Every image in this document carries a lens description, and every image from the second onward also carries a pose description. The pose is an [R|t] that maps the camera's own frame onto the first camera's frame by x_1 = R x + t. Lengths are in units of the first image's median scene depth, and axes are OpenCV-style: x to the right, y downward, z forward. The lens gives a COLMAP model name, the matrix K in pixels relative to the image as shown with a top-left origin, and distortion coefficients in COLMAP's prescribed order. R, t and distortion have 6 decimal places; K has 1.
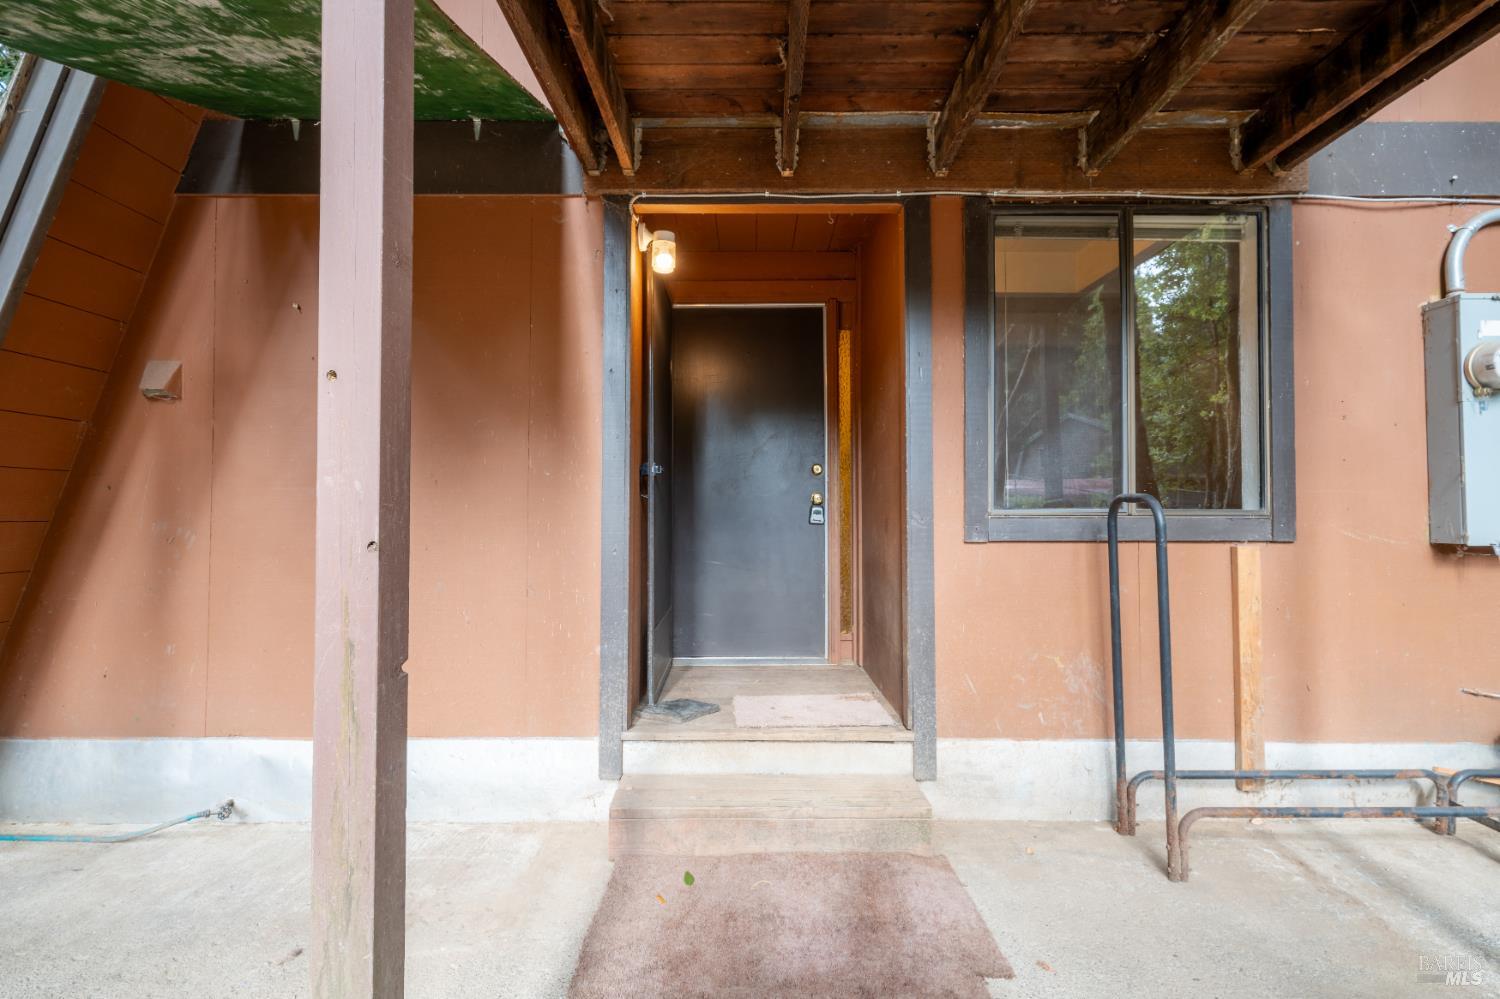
lens RADIAL K [[708.3, 0, 748.8], [0, 708.3, 496.4], [0, 0, 1]] dist [-0.000886, 0.000206]
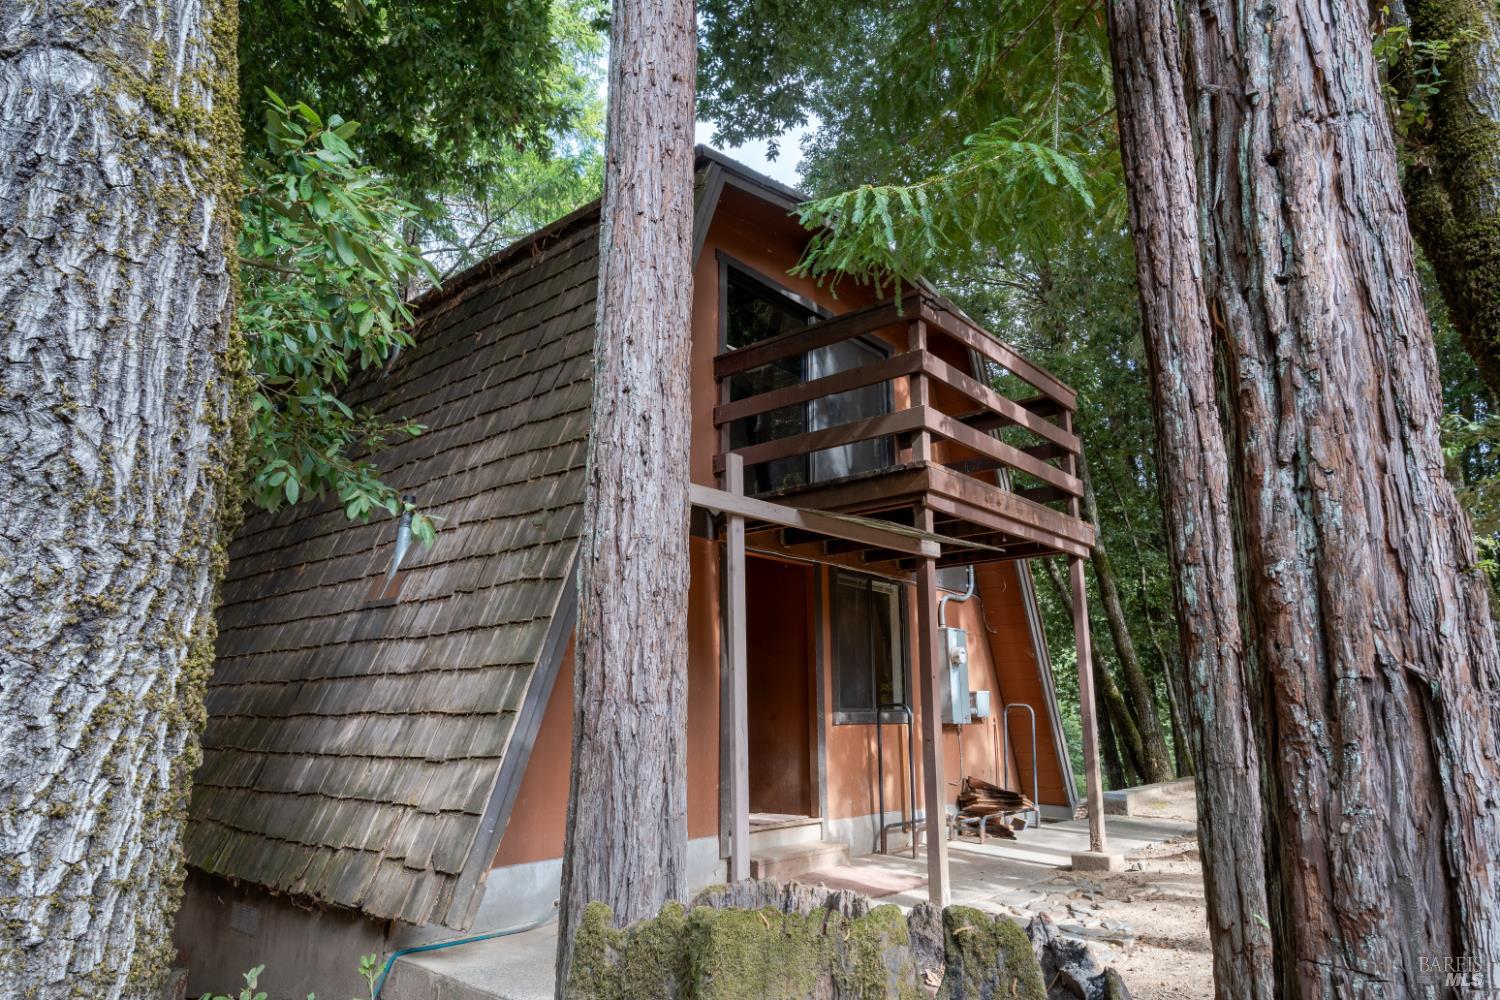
lens RADIAL K [[941.8, 0, 750.0], [0, 941.8, 500.0], [0, 0, 1]] dist [-0.000413, -0.000069]
pose [[0.649868, 0.170298, 0.740722, -2.220857], [-0.019166, 0.977937, -0.208021, -0.001561], [-0.759805, 0.120990, 0.638794, -0.771875]]
